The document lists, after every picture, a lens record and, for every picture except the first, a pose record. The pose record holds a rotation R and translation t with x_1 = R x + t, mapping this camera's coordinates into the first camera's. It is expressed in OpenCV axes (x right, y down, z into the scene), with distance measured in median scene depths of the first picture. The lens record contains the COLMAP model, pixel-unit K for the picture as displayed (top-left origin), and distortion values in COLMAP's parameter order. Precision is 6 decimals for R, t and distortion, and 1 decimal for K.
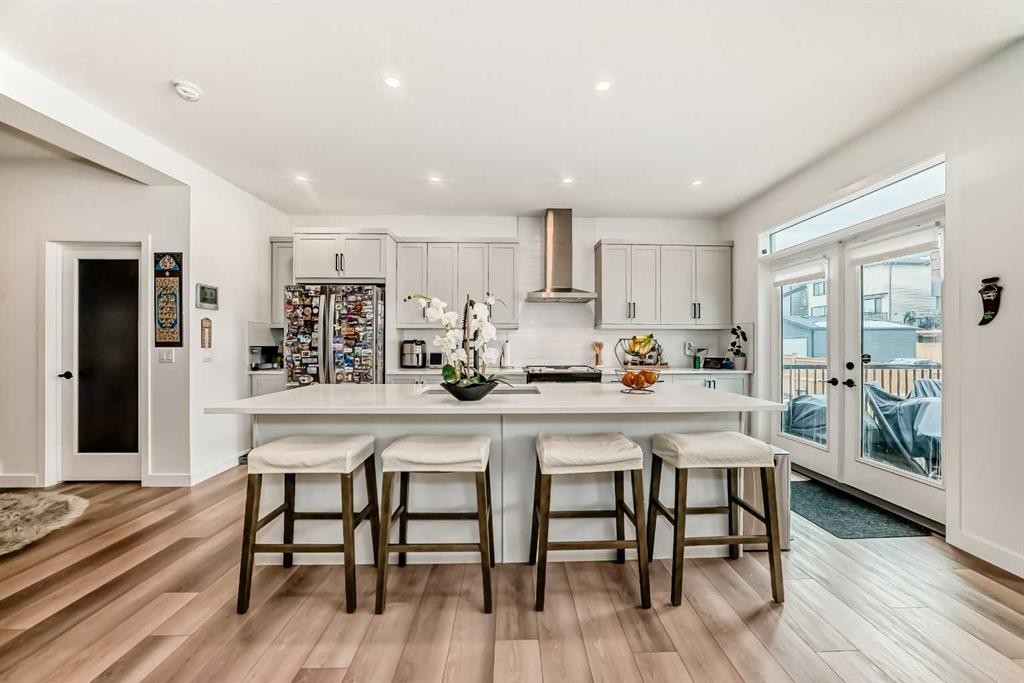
lens RADIAL K [[364.8, 0, 520.6], [0, 364.8, 338.3], [0, 0, 1]] dist [-0.011880, 0.000037]
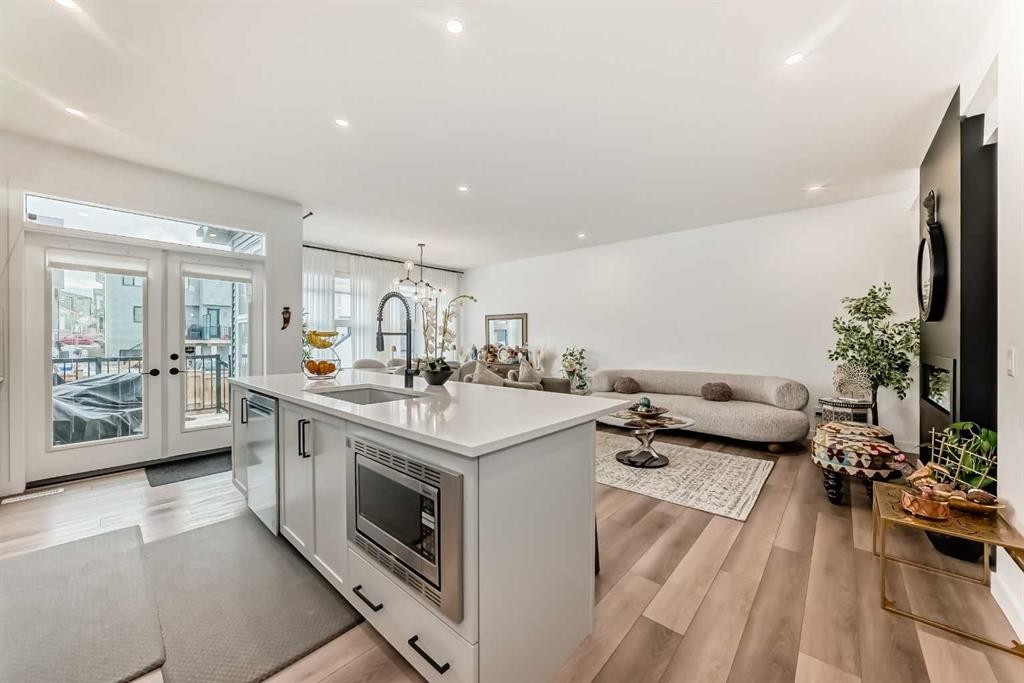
lens RADIAL K [[364.8, 0, 514.2], [0, 364.8, 342.0], [0, 0, 1]] dist [-0.011880, 0.000037]
pose [[-0.728543, -0.005873, 0.684975, -0.708680], [-0.011479, 0.999928, -0.003635, 0.016968], [-0.684904, -0.010511, -0.728557, 1.044170]]
